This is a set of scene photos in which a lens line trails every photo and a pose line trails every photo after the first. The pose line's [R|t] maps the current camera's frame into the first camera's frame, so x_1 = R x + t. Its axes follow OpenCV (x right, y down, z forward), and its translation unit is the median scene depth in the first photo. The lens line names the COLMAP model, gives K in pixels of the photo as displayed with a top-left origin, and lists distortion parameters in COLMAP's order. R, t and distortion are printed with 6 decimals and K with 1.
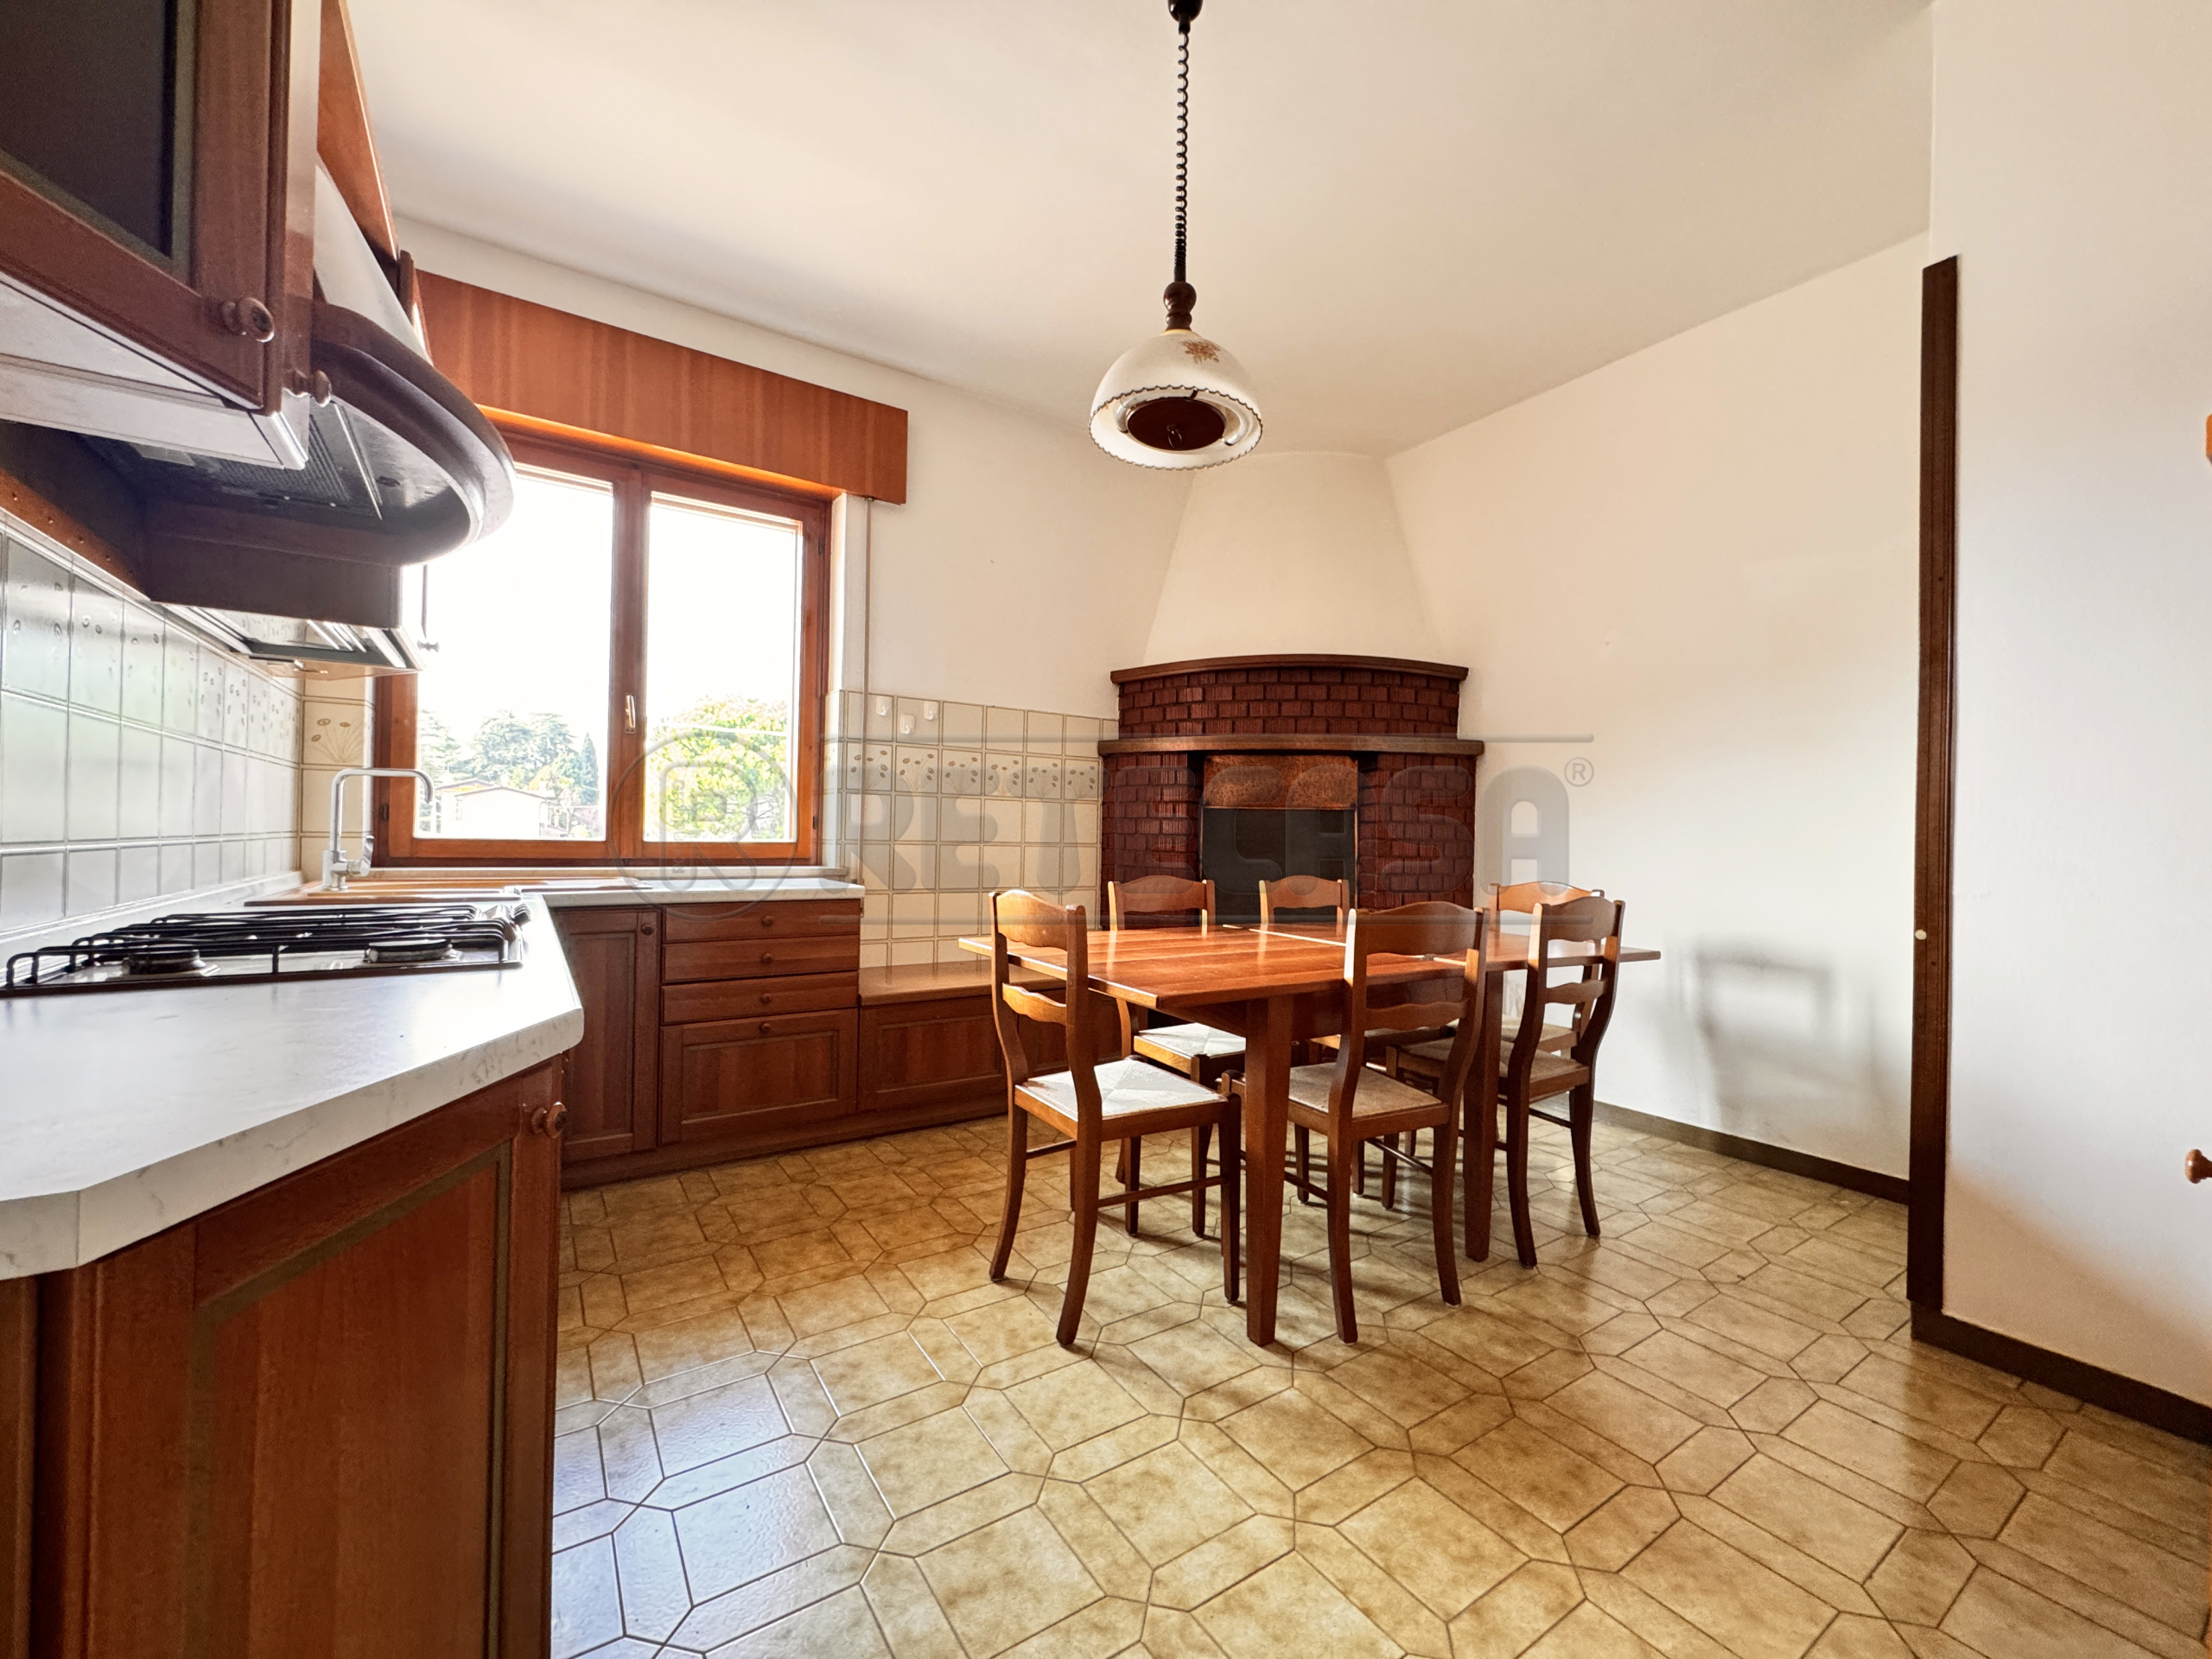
lens RADIAL K [[901.1, 0, 1094.7], [0, 901.1, 835.1], [0, 0, 1]] dist [-0.006386, 0.001899]
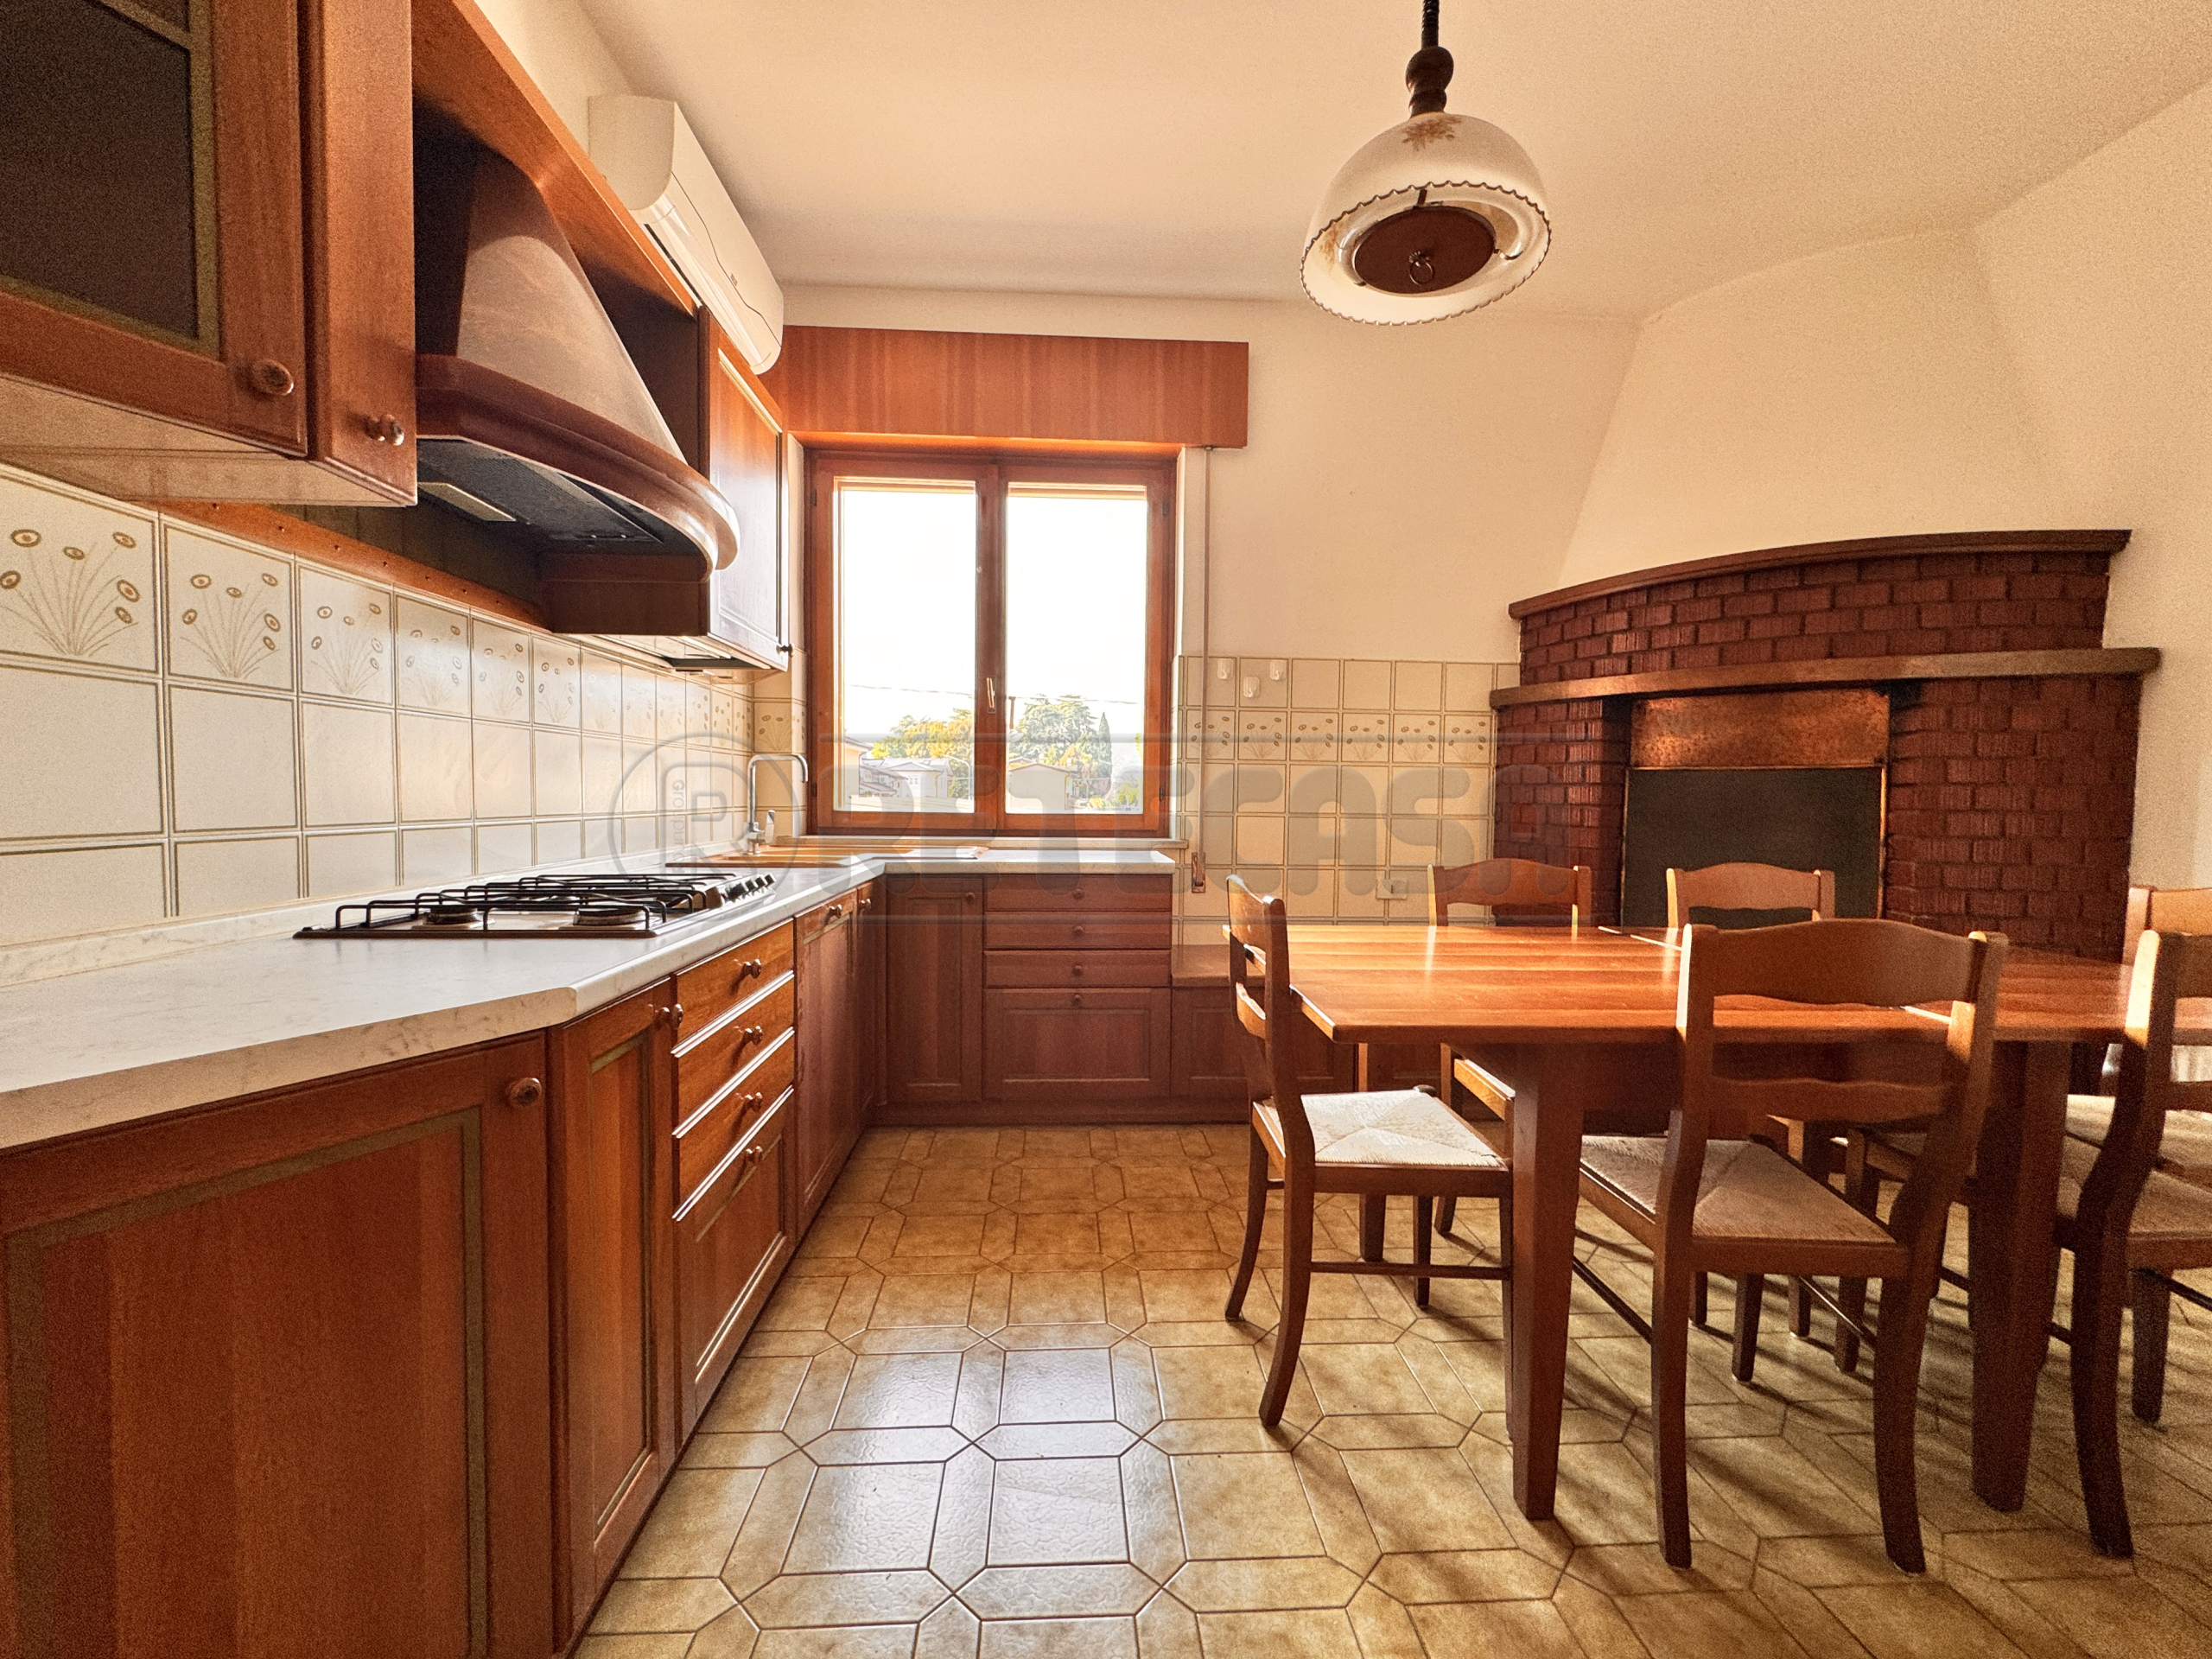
lens RADIAL K [[901.1, 0, 1104.4], [0, 901.1, 834.8], [0, 0, 1]] dist [-0.006386, 0.001899]
pose [[0.861579, 0.012639, -0.507466, 0.177811], [0.005791, 0.999380, 0.034724, -0.005253], [0.507591, -0.032856, 0.860972, 0.159934]]
